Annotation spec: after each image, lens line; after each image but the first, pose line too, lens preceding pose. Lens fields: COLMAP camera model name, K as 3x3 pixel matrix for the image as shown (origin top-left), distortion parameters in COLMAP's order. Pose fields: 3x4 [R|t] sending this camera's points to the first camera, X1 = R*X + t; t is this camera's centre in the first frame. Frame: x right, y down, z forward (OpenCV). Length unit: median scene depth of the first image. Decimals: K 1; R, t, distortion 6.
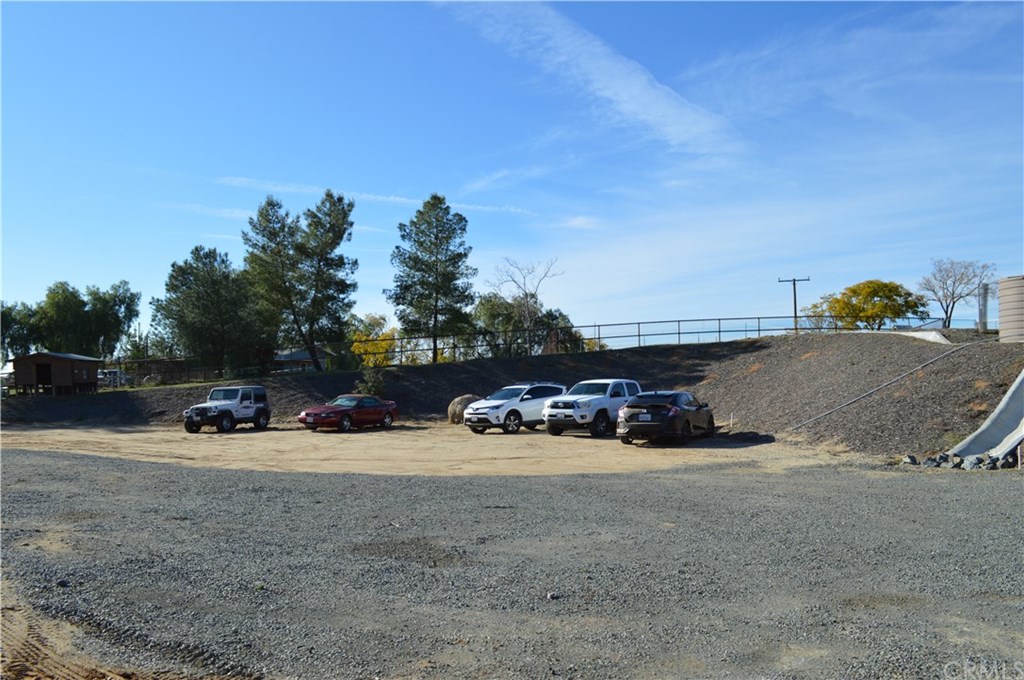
lens RADIAL K [[823.7, 0, 528.7], [0, 823.7, 339.8], [0, 0, 1]] dist [-0.082834, 0.008800]
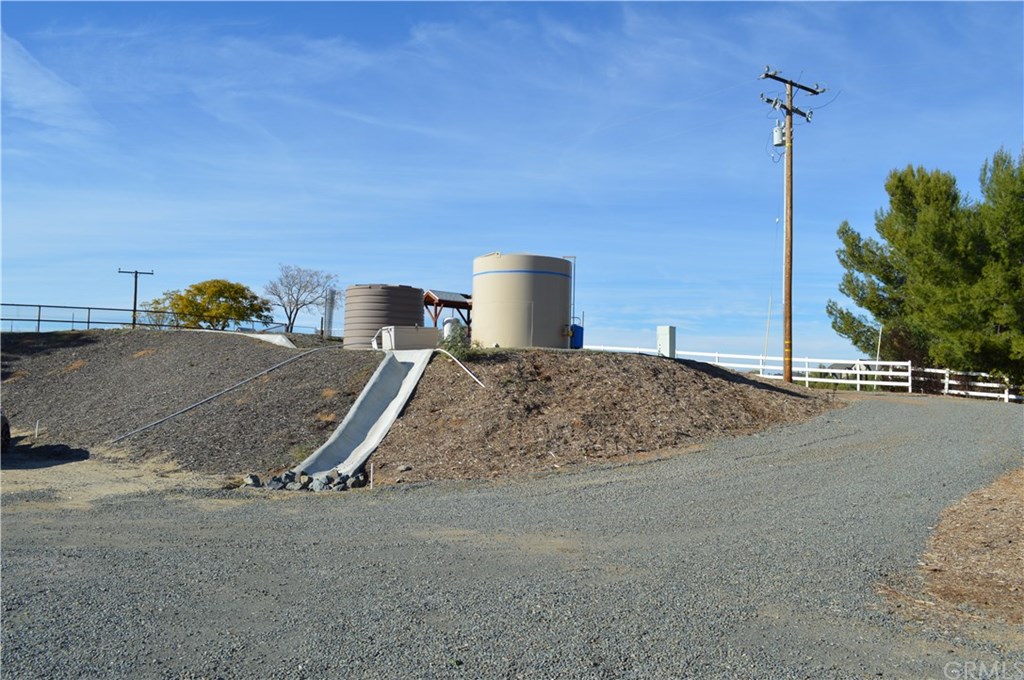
lens RADIAL K [[823.7, 0, 528.7], [0, 823.7, 339.8], [0, 0, 1]] dist [-0.082834, 0.008800]
pose [[0.716924, 0.059077, 0.694643, 0.041824], [-0.057501, 0.998019, -0.025533, 0.003303], [-0.694775, -0.021638, 0.718901, 0.100526]]
